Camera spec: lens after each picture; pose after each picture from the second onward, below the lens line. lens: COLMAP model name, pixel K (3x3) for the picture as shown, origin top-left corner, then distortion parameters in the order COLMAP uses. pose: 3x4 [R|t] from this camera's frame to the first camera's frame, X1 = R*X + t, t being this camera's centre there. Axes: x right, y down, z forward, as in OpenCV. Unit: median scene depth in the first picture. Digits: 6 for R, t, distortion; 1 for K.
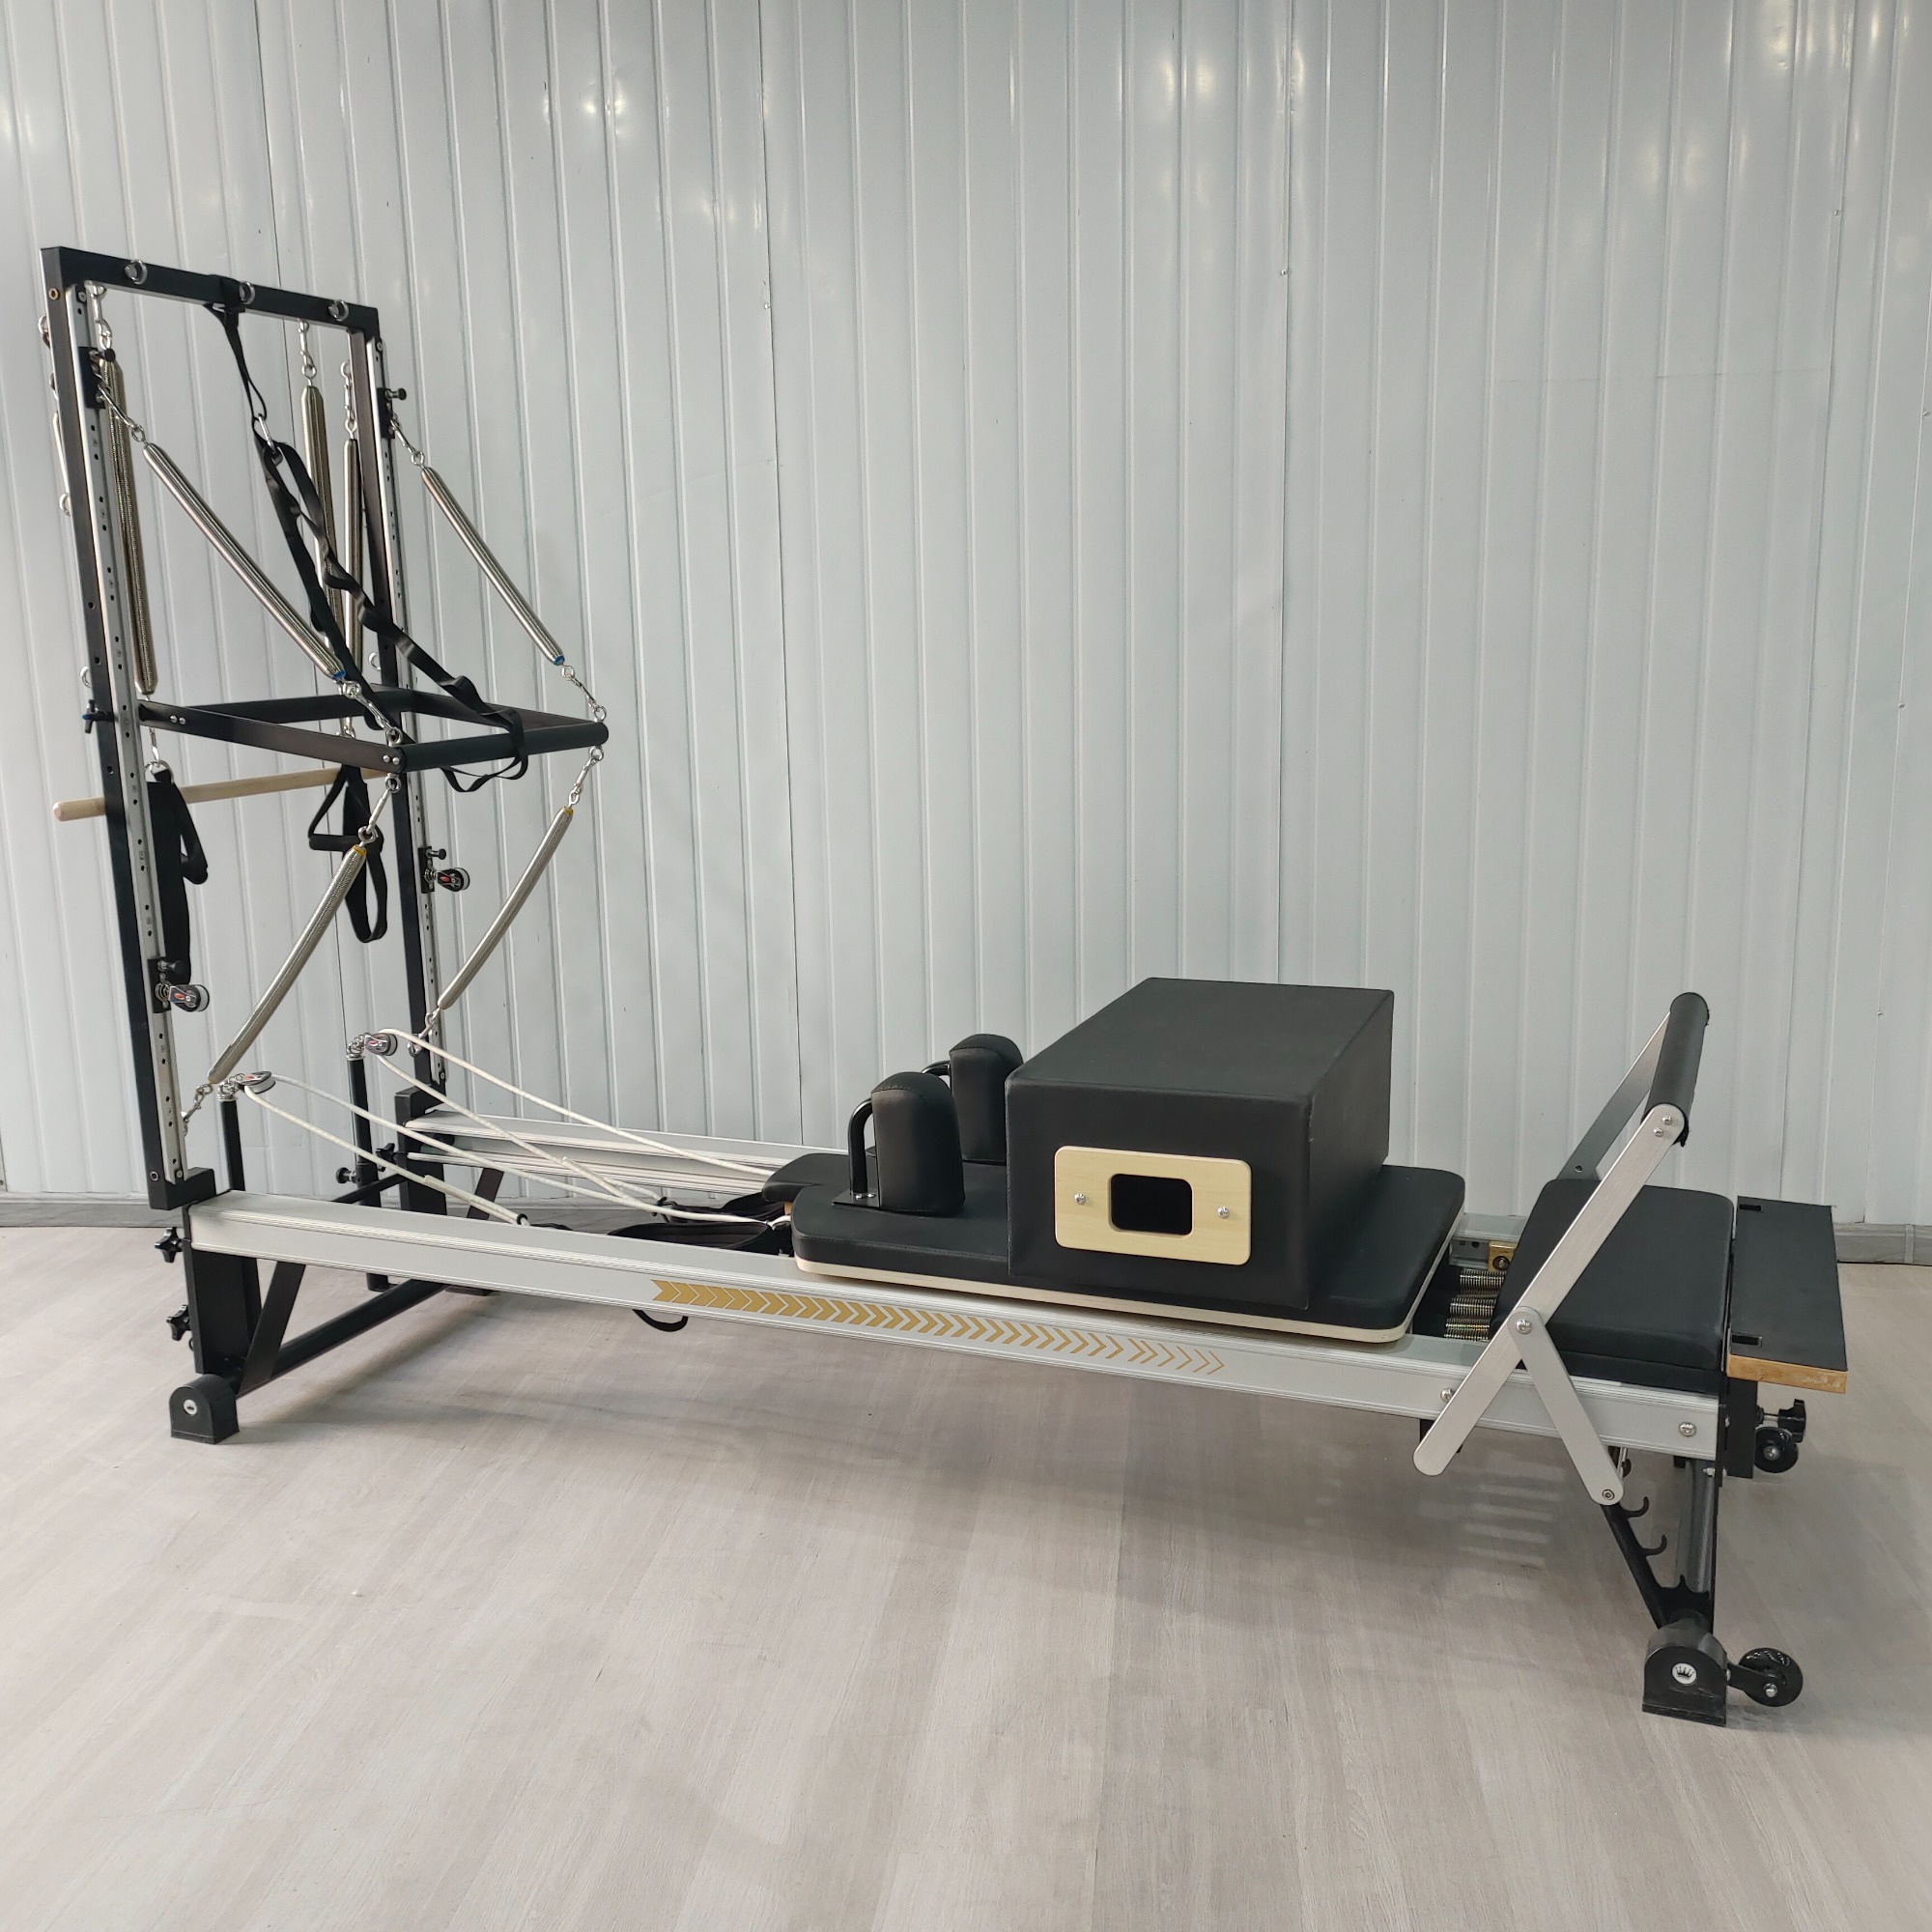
lens RADIAL K [[1937.8, 0, 961.6], [0, 1937.8, 969.5], [0, 0, 1]] dist [0.043846, -0.016357]
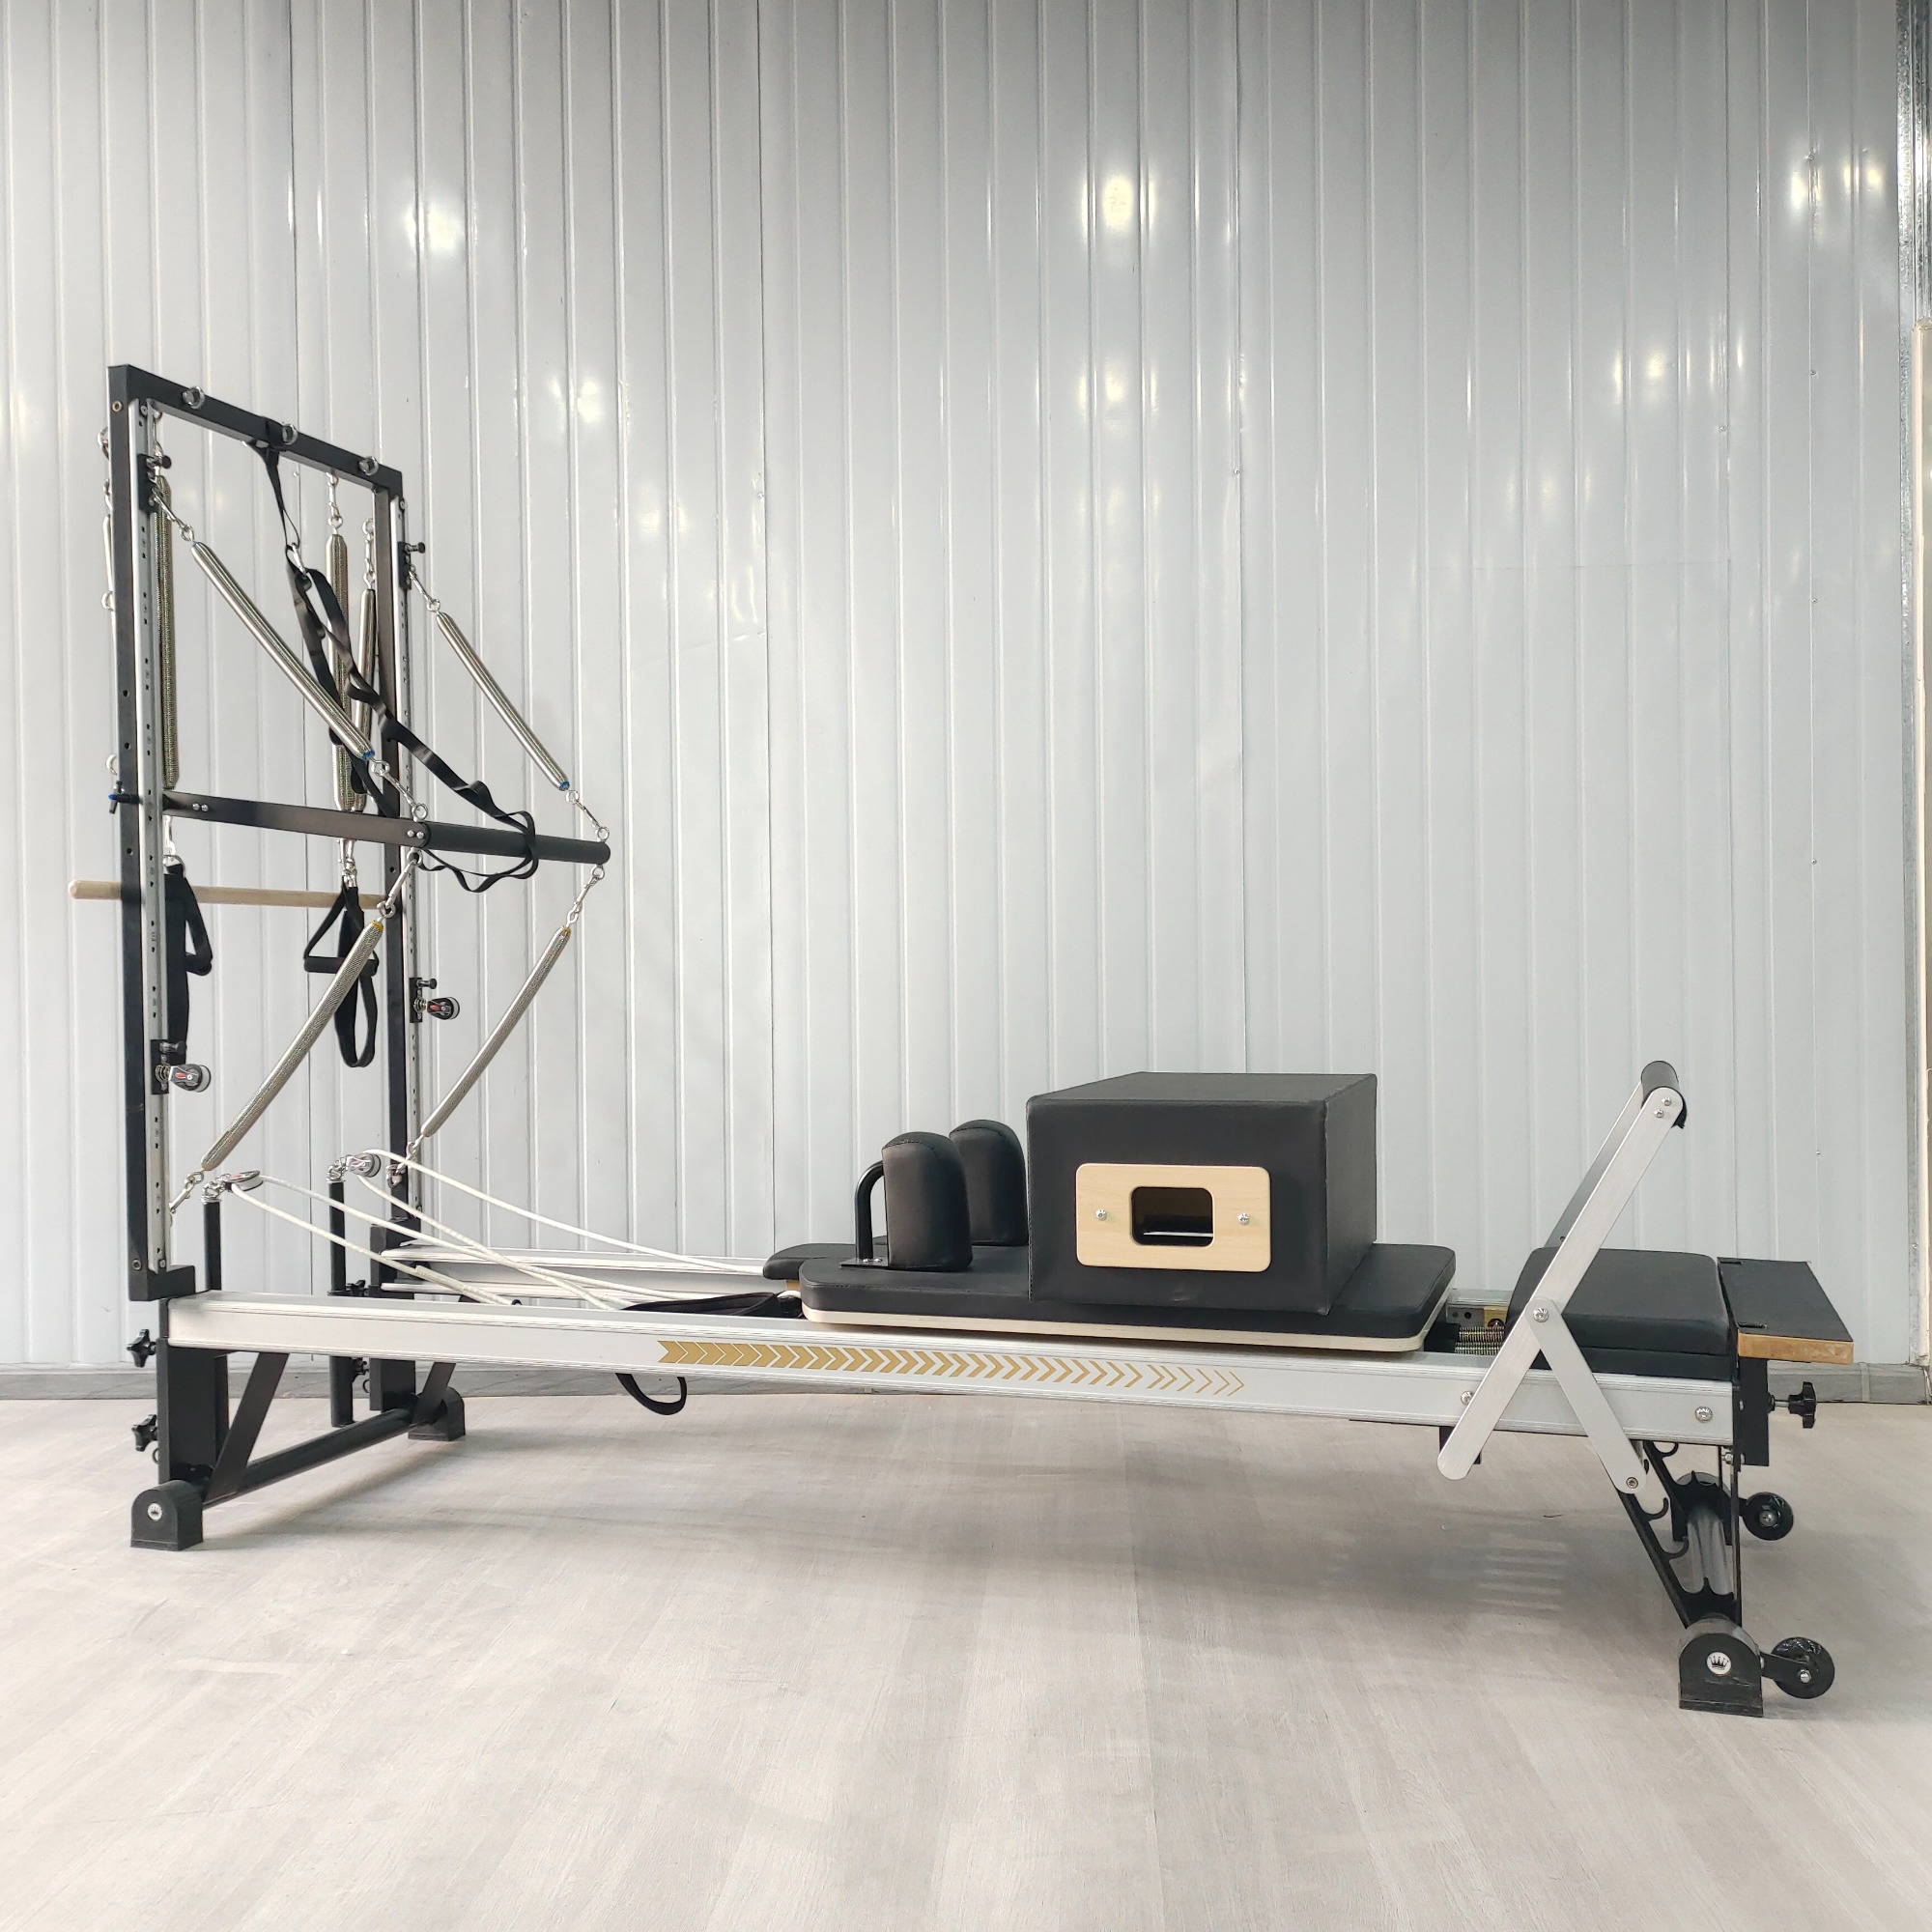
lens RADIAL K [[1934.3, 0, 981.6], [0, 1934.3, 968.4], [0, 0, 1]] dist [0.051061, -0.043028]
pose [[0.997910, 0.008241, 0.064094, -0.059361], [0.004003, 0.982046, -0.188600, 0.159703], [-0.064498, 0.188463, 0.979960, -0.016748]]
